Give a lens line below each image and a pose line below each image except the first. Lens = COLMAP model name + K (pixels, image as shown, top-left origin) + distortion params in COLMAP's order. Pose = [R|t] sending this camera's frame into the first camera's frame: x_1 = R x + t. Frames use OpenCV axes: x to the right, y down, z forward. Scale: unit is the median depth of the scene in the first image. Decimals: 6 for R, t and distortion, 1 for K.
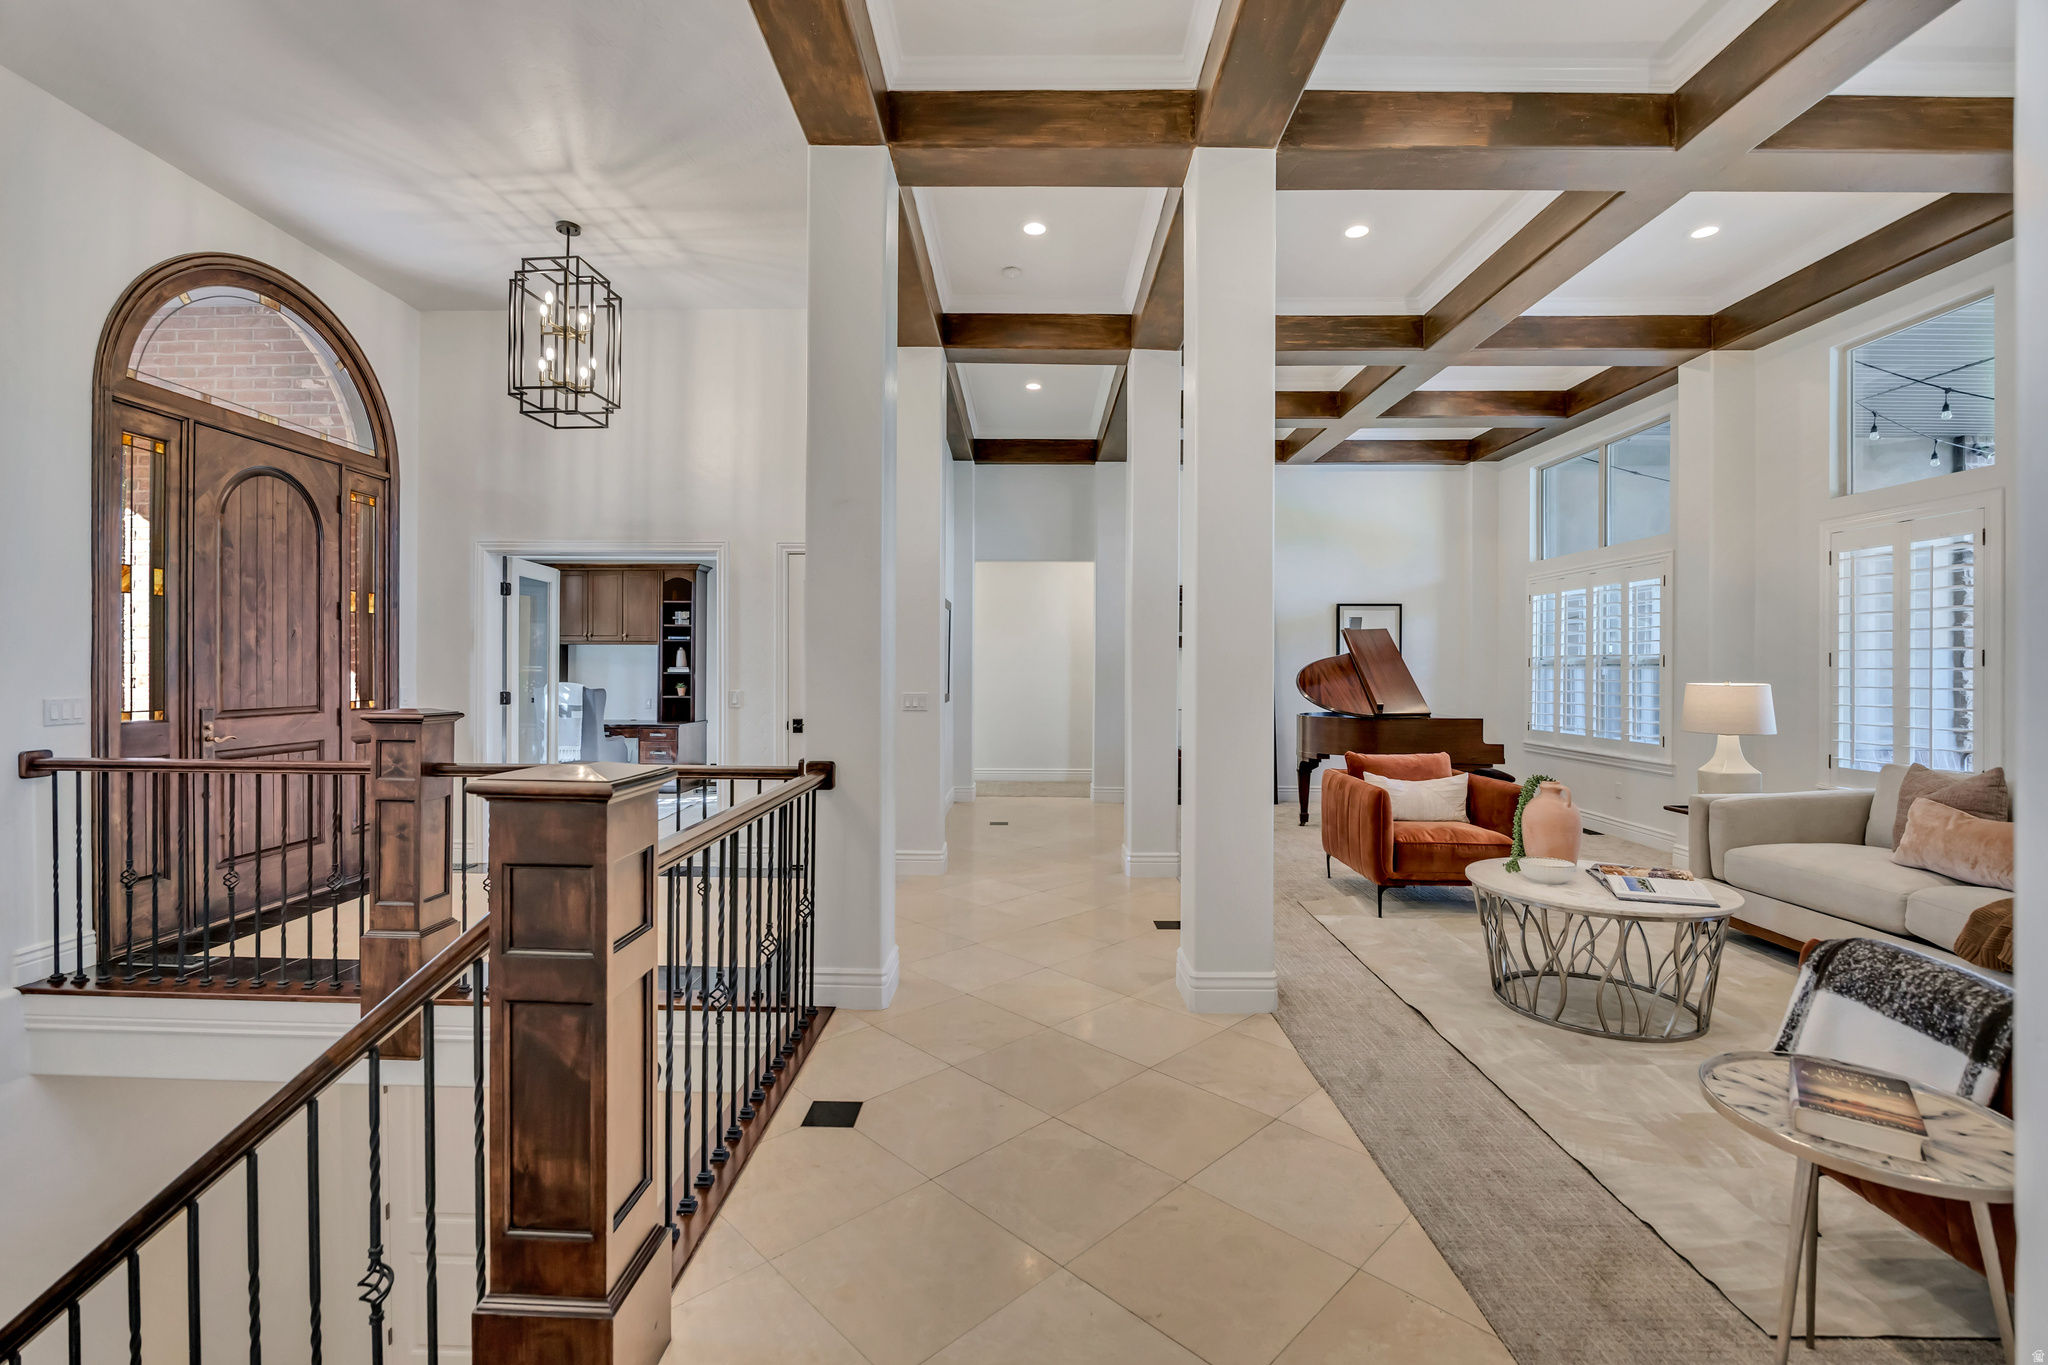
lens RADIAL K [[890.1, 0, 1018.8], [0, 890.1, 672.7], [0, 0, 1]] dist [-0.001985, 0.000061]
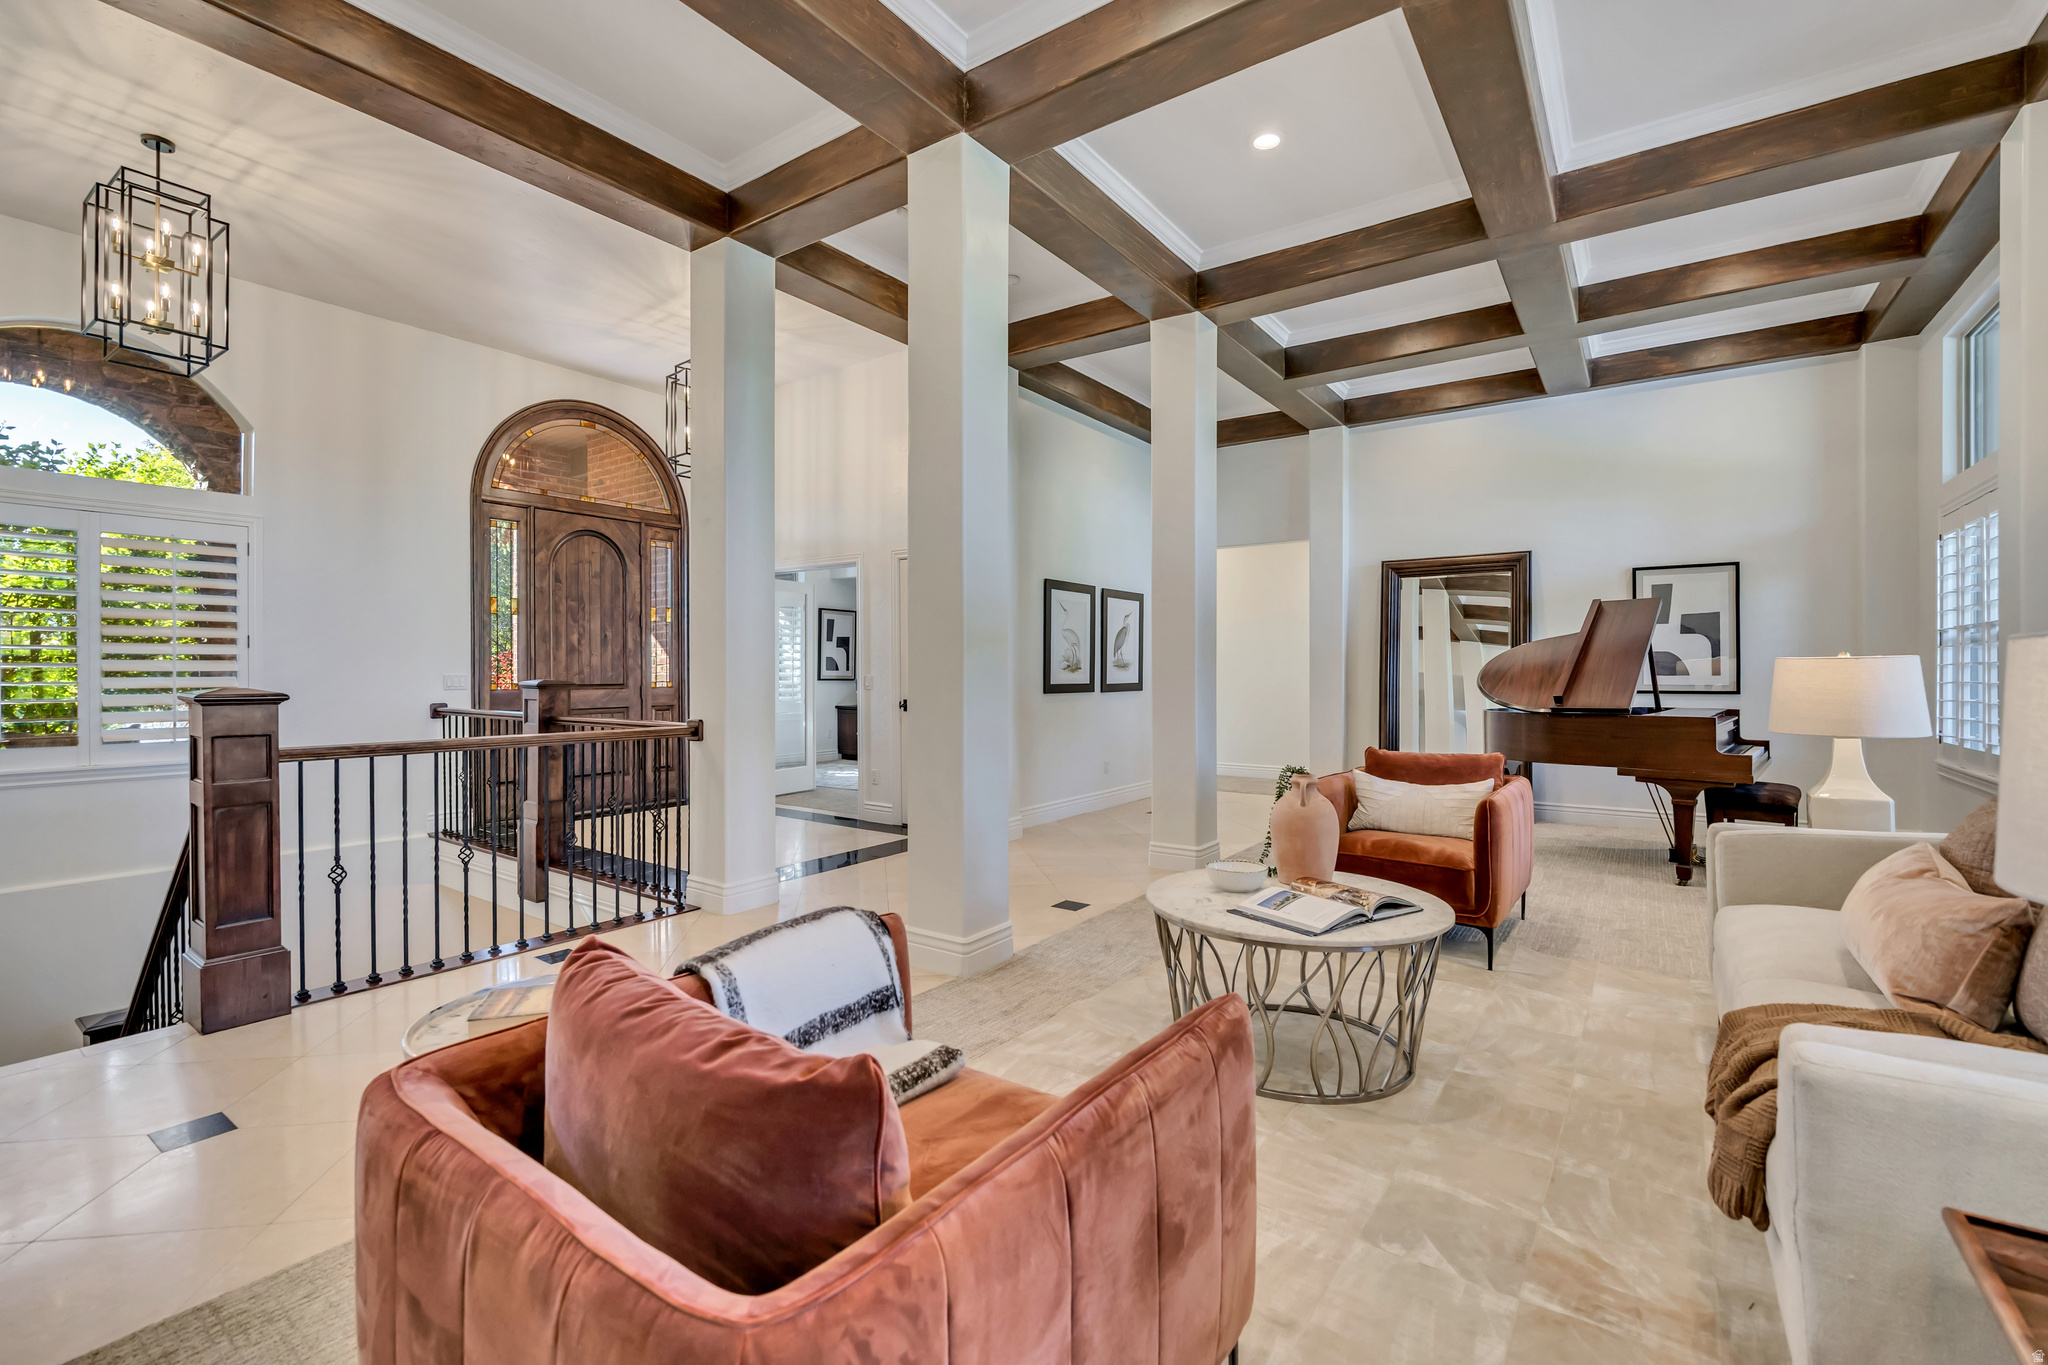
lens RADIAL K [[890.1, 0, 1023.1], [0, 890.1, 676.9], [0, 0, 1]] dist [-0.001985, 0.000061]
pose [[0.823339, -0.000237, -0.567549, 0.665903], [0.001671, 0.999997, 0.002006, 0.024452], [0.567547, -0.002600, 0.823337, 0.145698]]
